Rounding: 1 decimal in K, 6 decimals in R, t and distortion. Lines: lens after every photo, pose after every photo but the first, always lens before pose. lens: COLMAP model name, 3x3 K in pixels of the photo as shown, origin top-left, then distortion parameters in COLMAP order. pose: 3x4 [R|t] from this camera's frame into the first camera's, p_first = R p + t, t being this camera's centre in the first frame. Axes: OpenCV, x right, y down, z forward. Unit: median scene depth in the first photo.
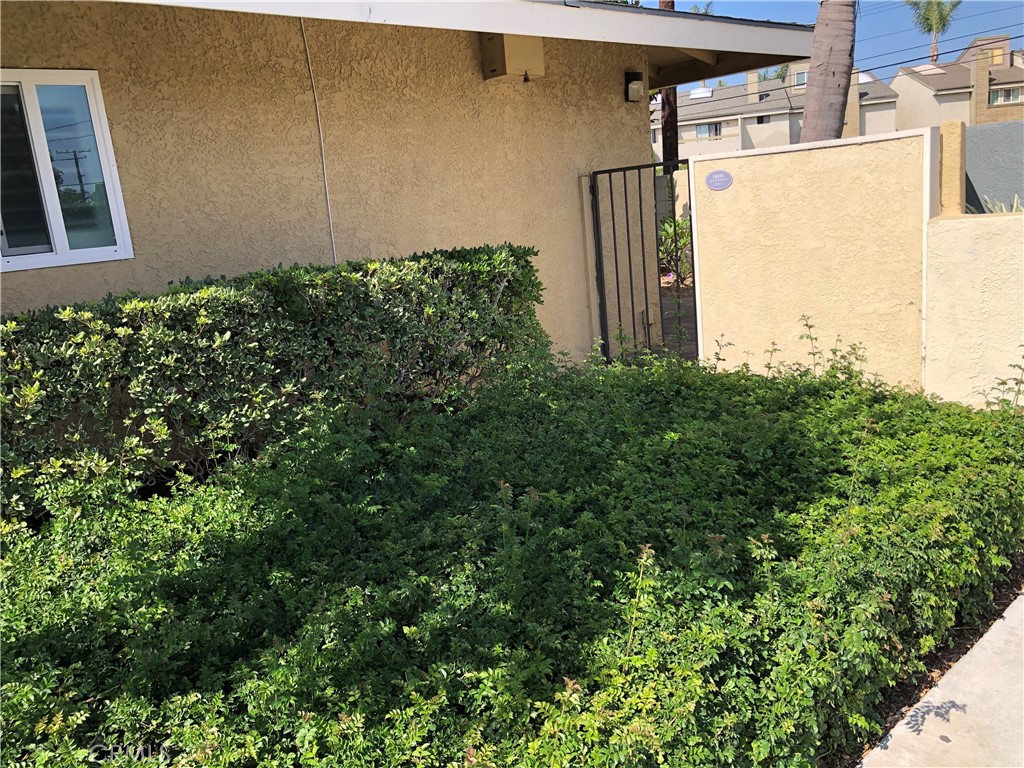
lens RADIAL K [[843.2, 0, 510.3], [0, 843.2, 387.7], [0, 0, 1]] dist [0.011414, 0.006990]
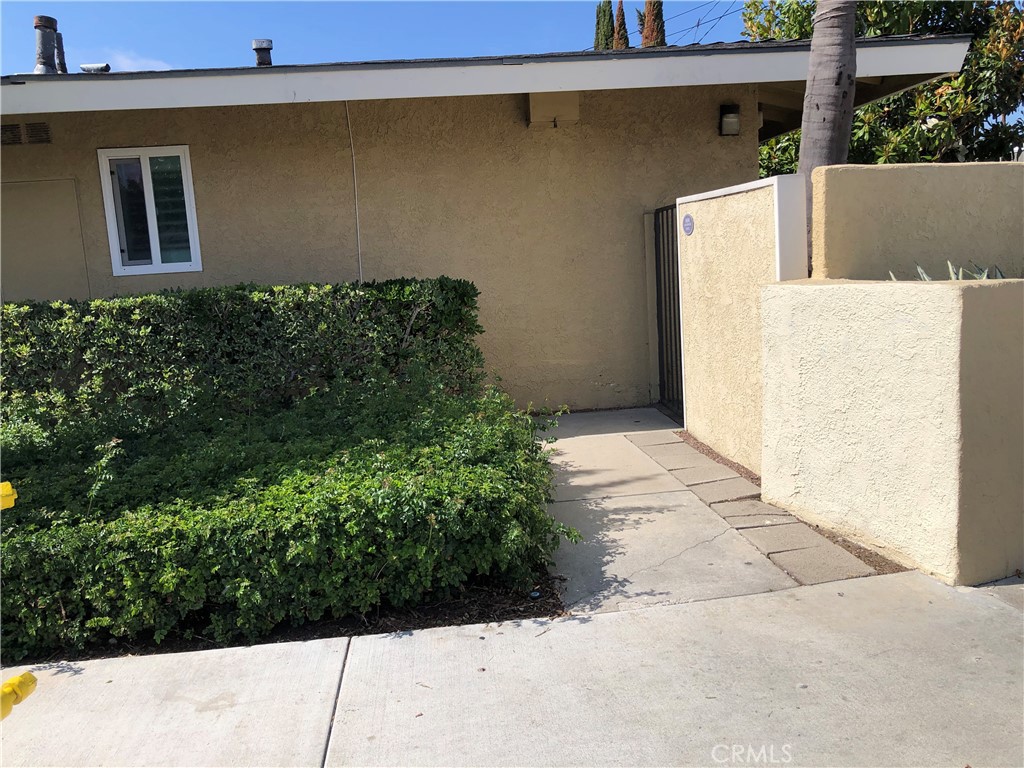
lens RADIAL K [[843.2, 0, 508.1], [0, 843.2, 379.8], [0, 0, 1]] dist [0.011414, 0.006990]
pose [[0.784648, 0.138231, -0.604334, 0.780212], [-0.150050, 0.988186, 0.031211, -0.084512], [0.601509, 0.066190, 0.796119, 0.161107]]
